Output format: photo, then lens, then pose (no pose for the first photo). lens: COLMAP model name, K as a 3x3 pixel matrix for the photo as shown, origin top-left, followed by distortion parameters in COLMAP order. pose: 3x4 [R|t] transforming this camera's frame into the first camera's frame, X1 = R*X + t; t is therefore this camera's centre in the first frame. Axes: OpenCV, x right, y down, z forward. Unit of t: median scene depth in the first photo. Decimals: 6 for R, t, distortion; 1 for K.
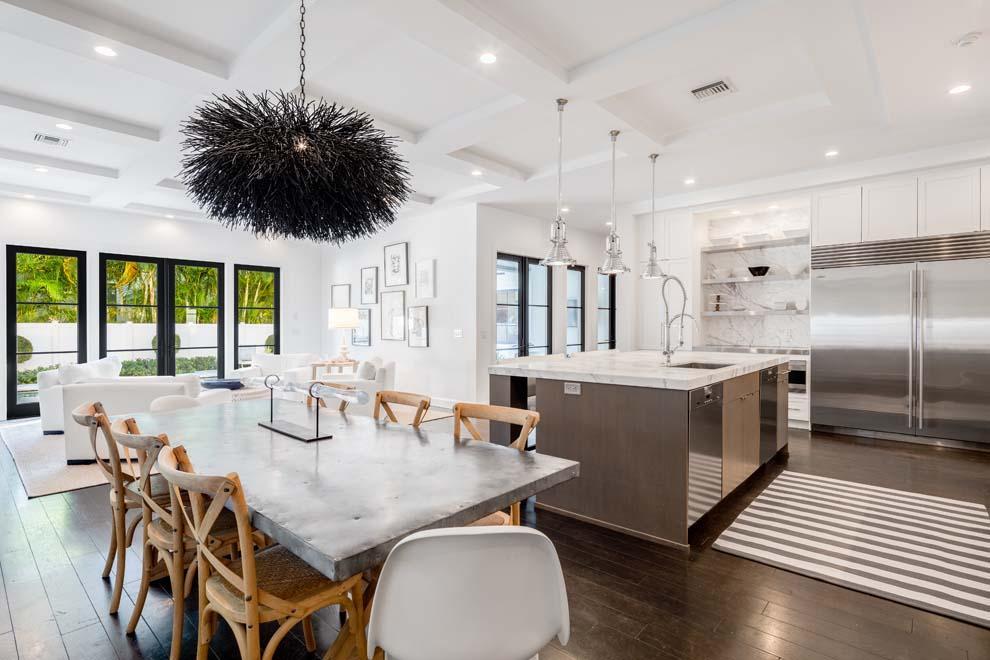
lens RADIAL K [[483.8, 0, 488.4], [0, 483.8, 328.1], [0, 0, 1]] dist [-0.000993, -0.002115]
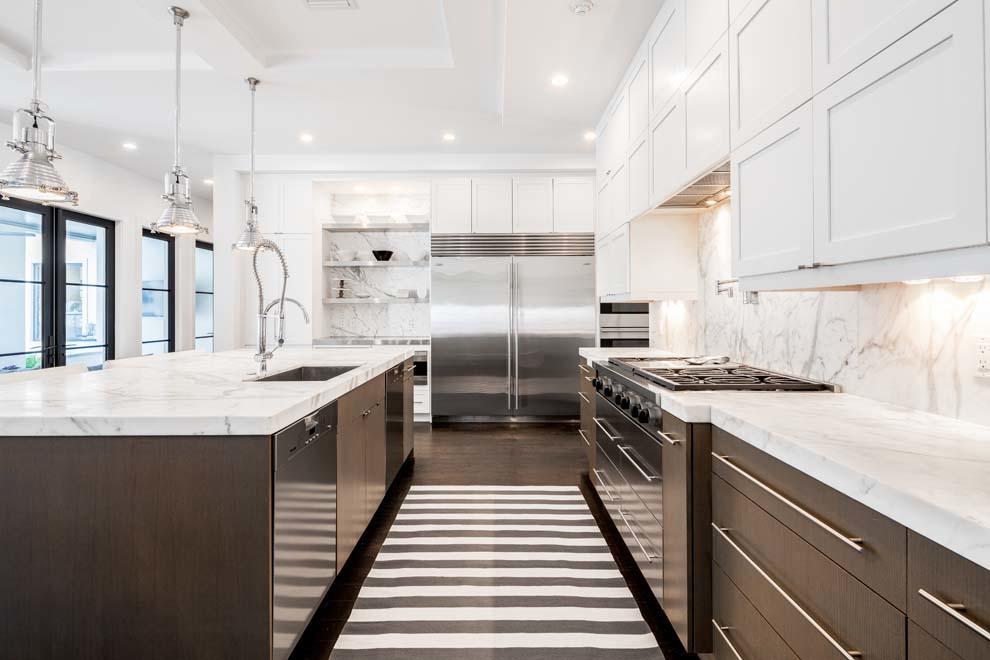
lens RADIAL K [[483.8, 0, 485.6], [0, 483.8, 313.8], [0, 0, 1]] dist [-0.000993, -0.002115]
pose [[0.751644, -0.003096, 0.659561, 0.107324], [0.006970, 0.999970, -0.003249, -0.002000], [-0.659532, 0.007039, 0.751644, 0.195709]]
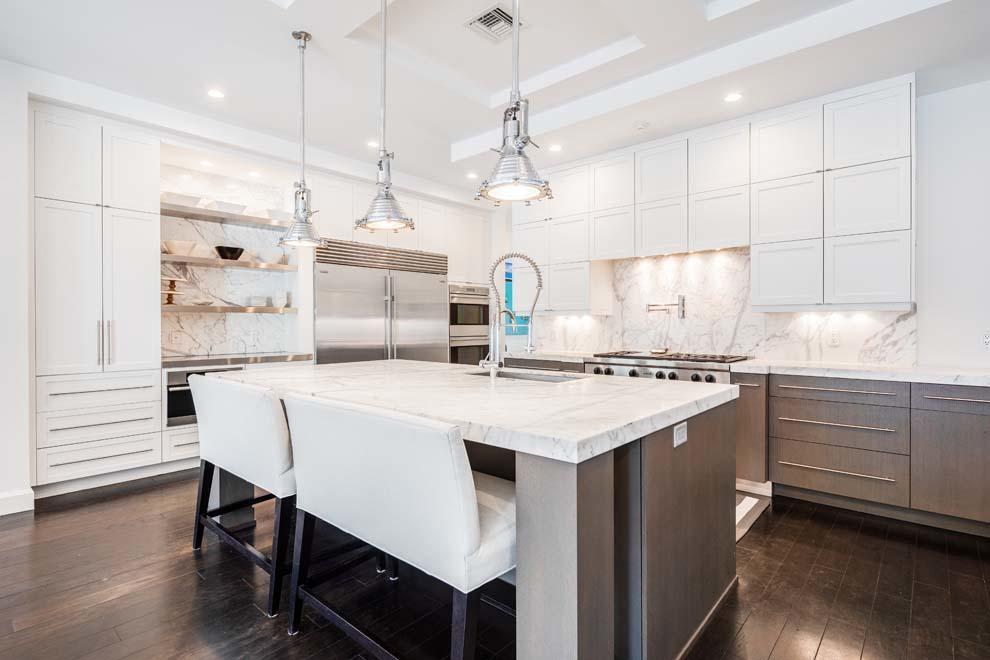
lens RADIAL K [[483.8, 0, 503.8], [0, 483.8, 324.1], [0, 0, 1]] dist [-0.000993, -0.002115]
pose [[-0.004000, 0.003343, 0.999986, -0.211876], [0.011242, 0.999931, -0.003297, -0.001535], [-0.999929, 0.011229, -0.004038, 0.658625]]
